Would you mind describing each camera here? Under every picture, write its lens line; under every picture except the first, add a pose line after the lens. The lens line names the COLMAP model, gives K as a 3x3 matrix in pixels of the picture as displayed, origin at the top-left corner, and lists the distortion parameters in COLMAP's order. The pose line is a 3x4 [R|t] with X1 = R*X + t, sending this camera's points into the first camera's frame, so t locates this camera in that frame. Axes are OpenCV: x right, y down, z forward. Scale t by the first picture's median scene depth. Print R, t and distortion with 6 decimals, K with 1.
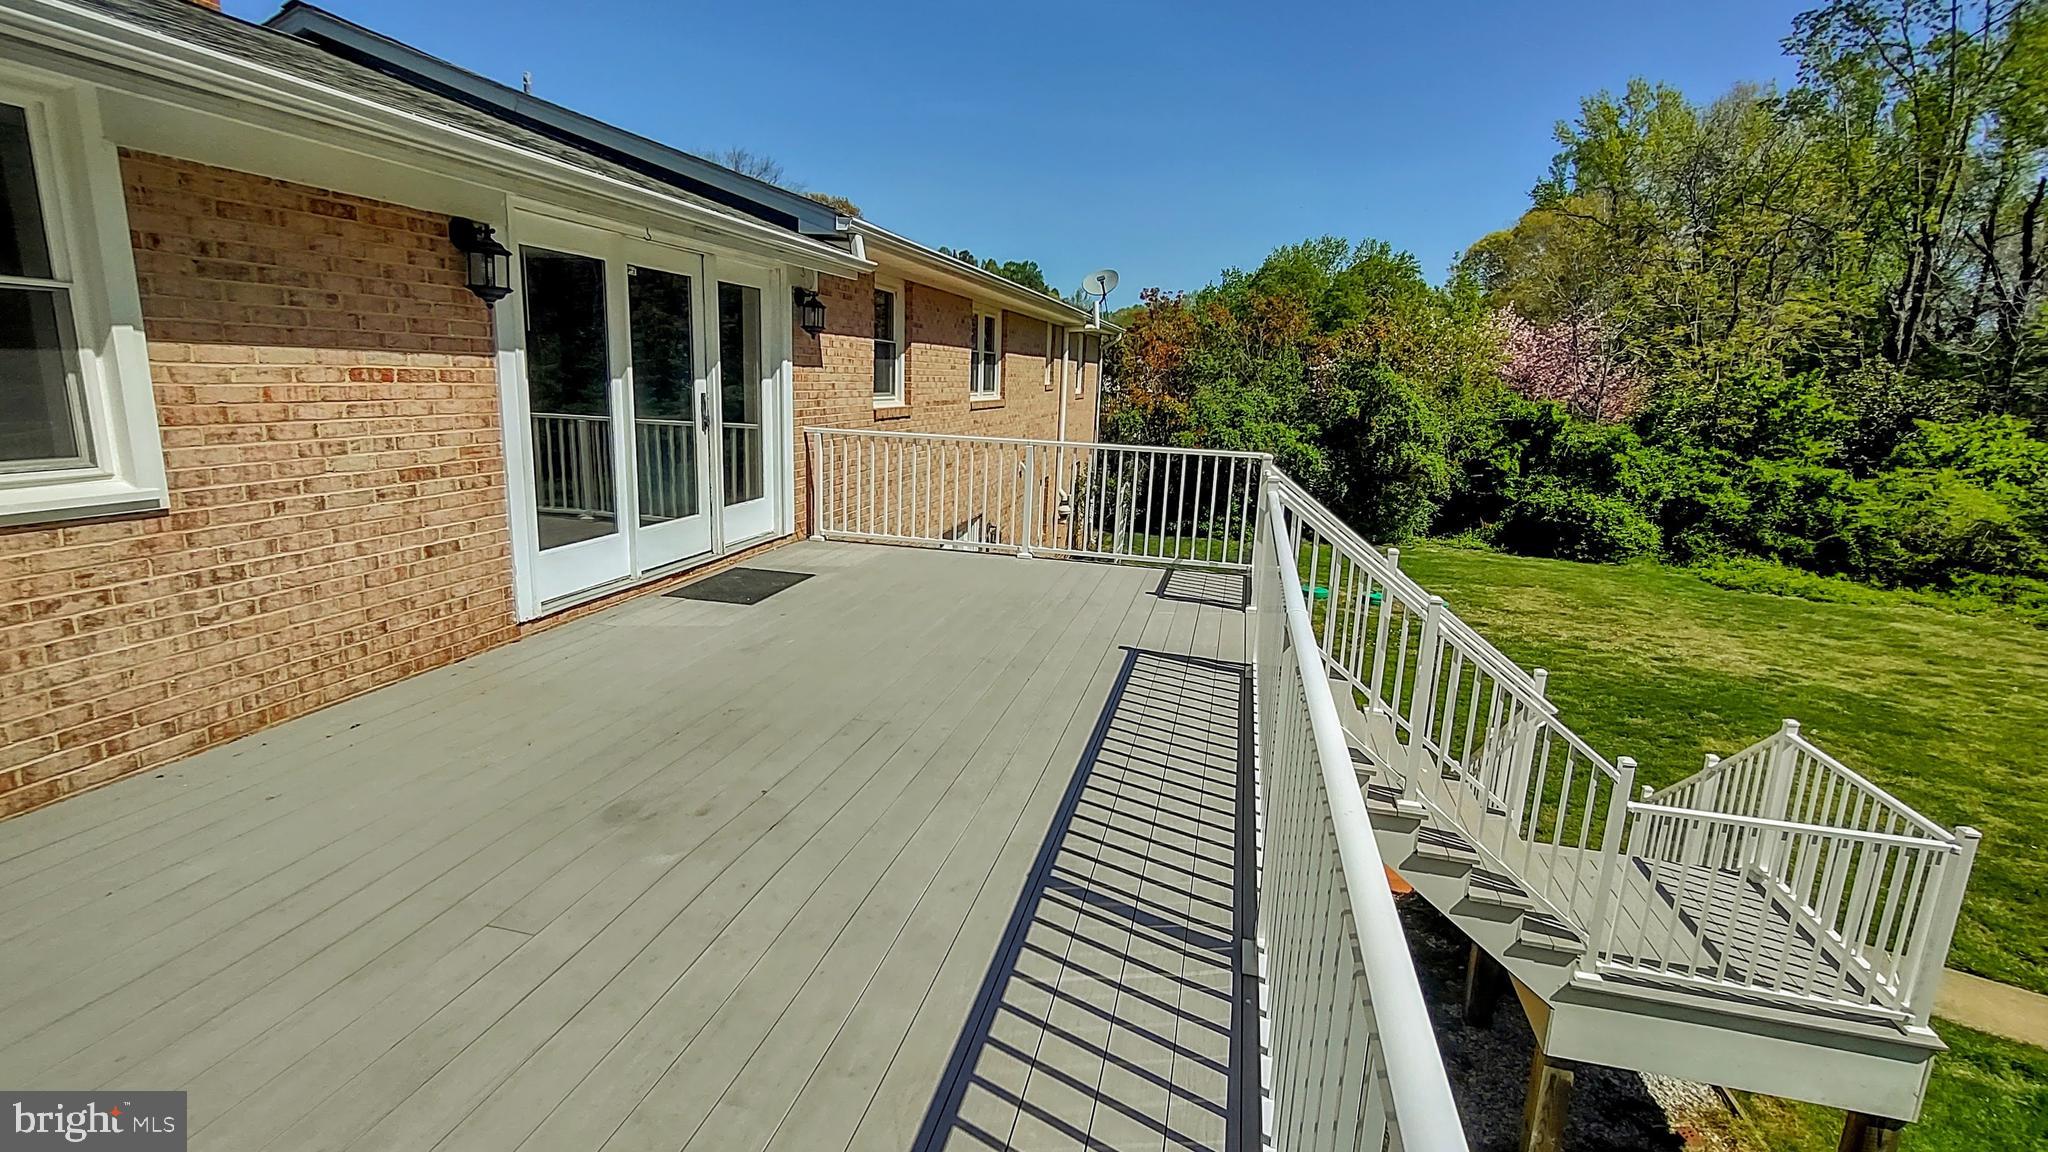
lens RADIAL K [[938.4, 0, 1024.0], [0, 938.4, 576.0], [0, 0, 1]] dist [0.010332, -0.005414]
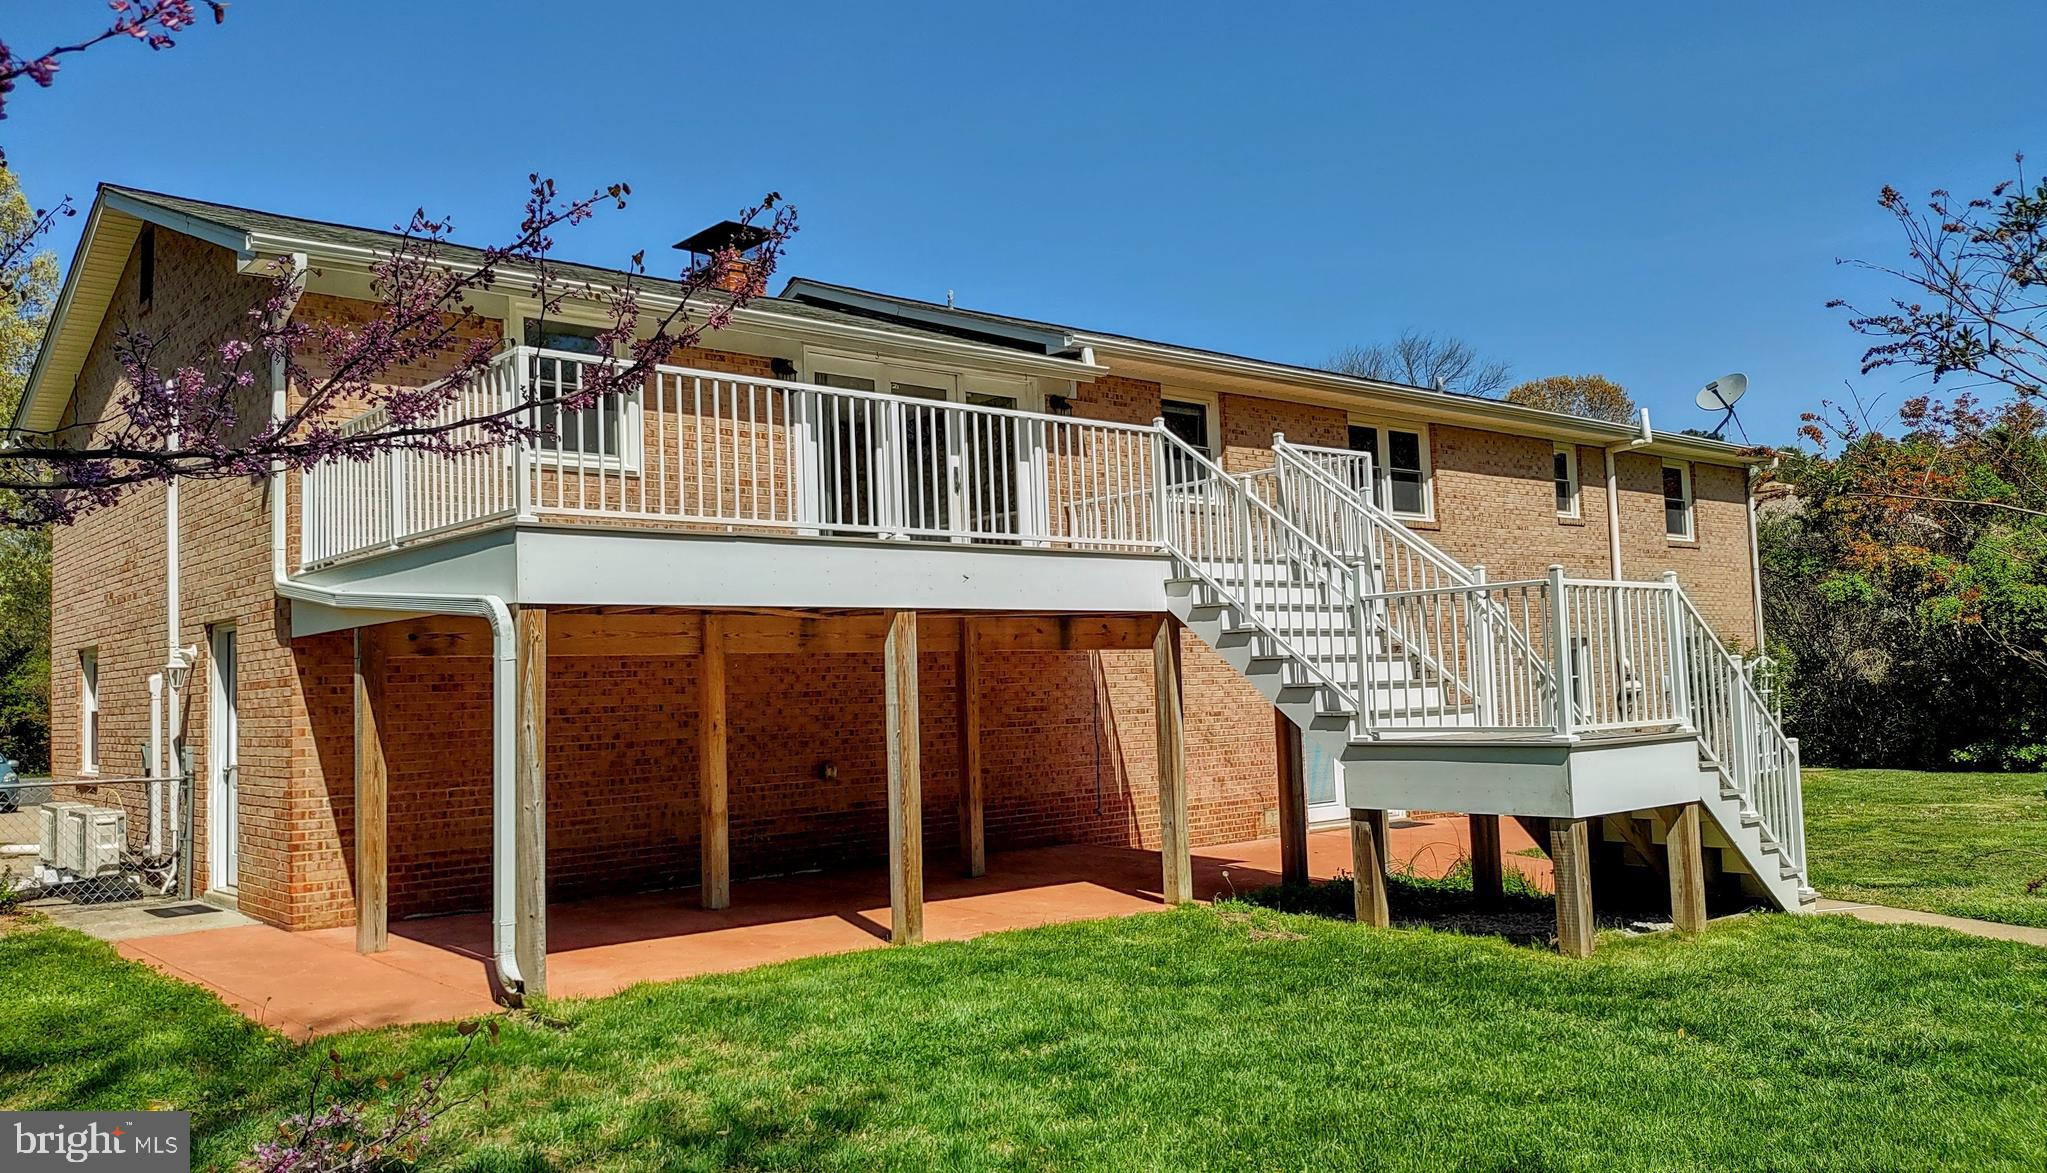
lens RADIAL K [[1682.6, 0, 1023.5], [0, 1682.6, 586.5], [0, 0, 1]] dist [0.005699, 0.001026]
pose [[0.817749, -0.112792, -0.564414, 0.780984], [-0.052266, 0.962008, -0.267973, 0.442545], [0.573196, 0.248635, 0.780786, -0.593402]]
